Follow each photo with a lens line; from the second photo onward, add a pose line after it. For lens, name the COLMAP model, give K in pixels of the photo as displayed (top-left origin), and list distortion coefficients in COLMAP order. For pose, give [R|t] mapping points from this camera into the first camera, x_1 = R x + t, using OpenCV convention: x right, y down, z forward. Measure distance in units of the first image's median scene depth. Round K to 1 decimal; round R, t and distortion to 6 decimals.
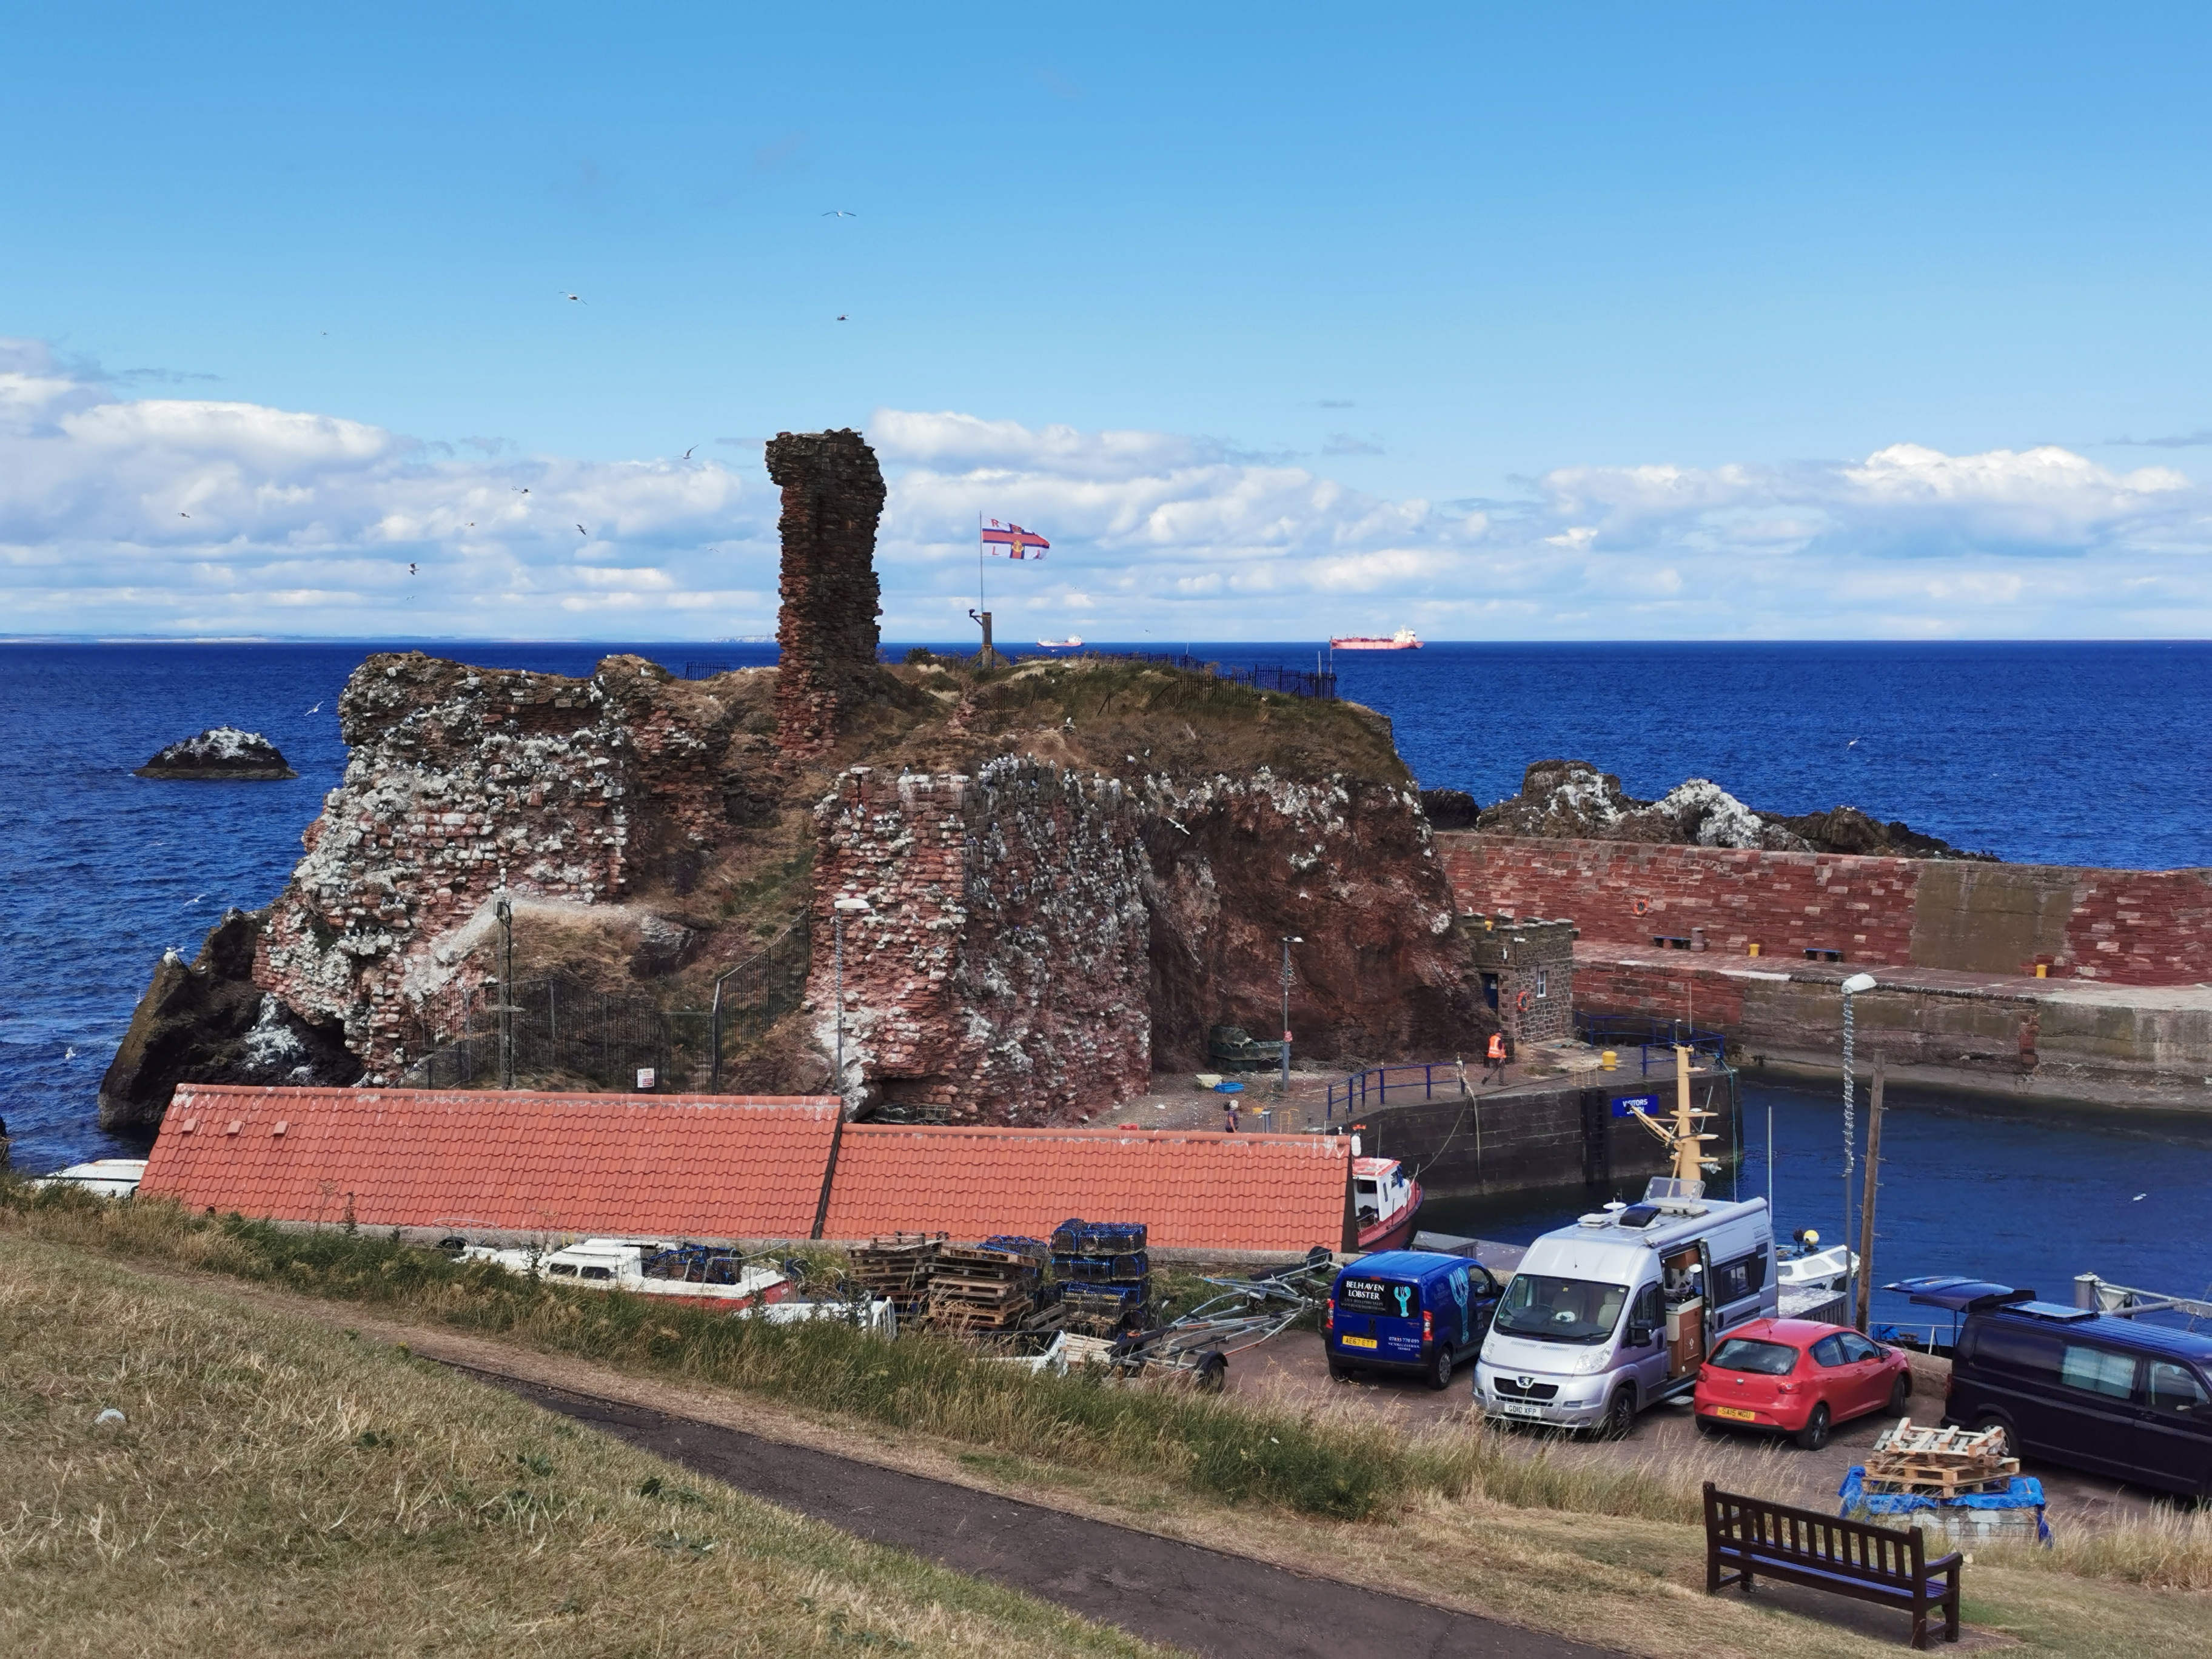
lens RADIAL K [[3240.6, 0, 1106.0], [0, 3240.6, 829.5], [0, 0, 1]] dist [0.177143, -1.428389]
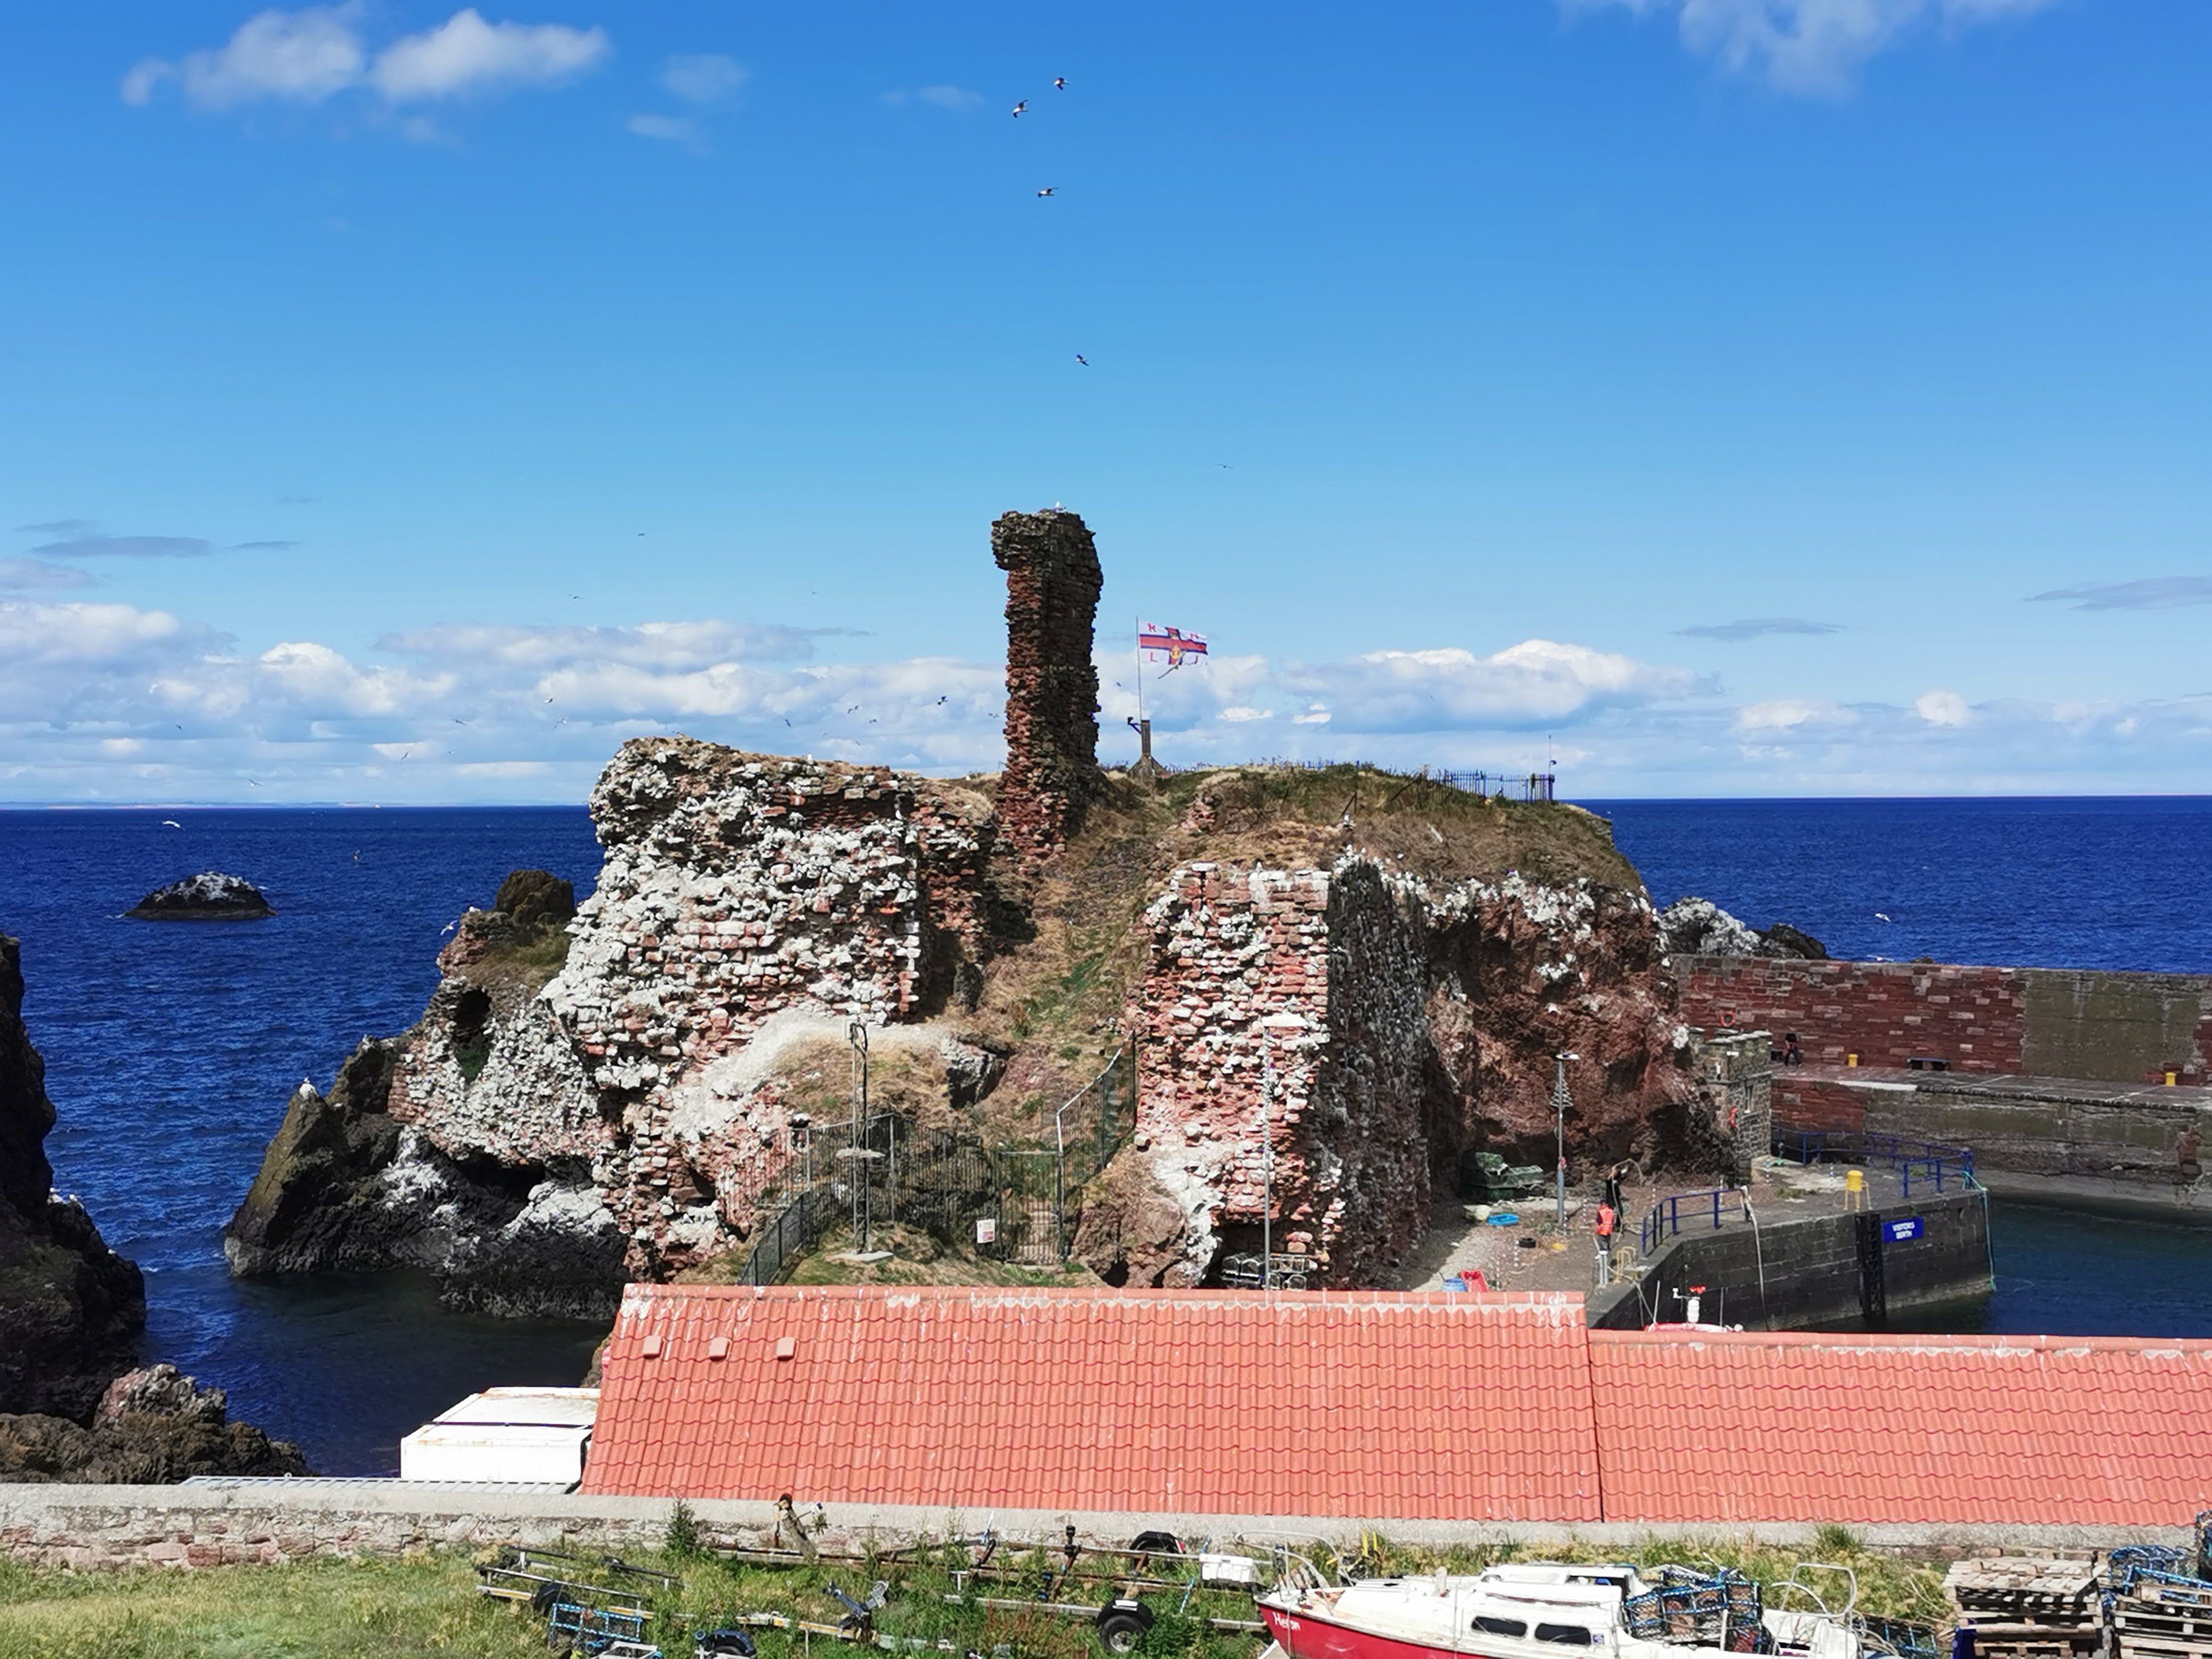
lens RADIAL K [[2738.6, 0, 1053.0], [0, 2738.6, 822.9], [0, 0, 1]] dist [0.053955, -0.095453]
pose [[0.998685, -0.007675, 0.050697, -0.132299], [0.010208, 0.998702, -0.049903, 0.005258], [-0.050248, 0.050355, 0.997467, 0.236193]]
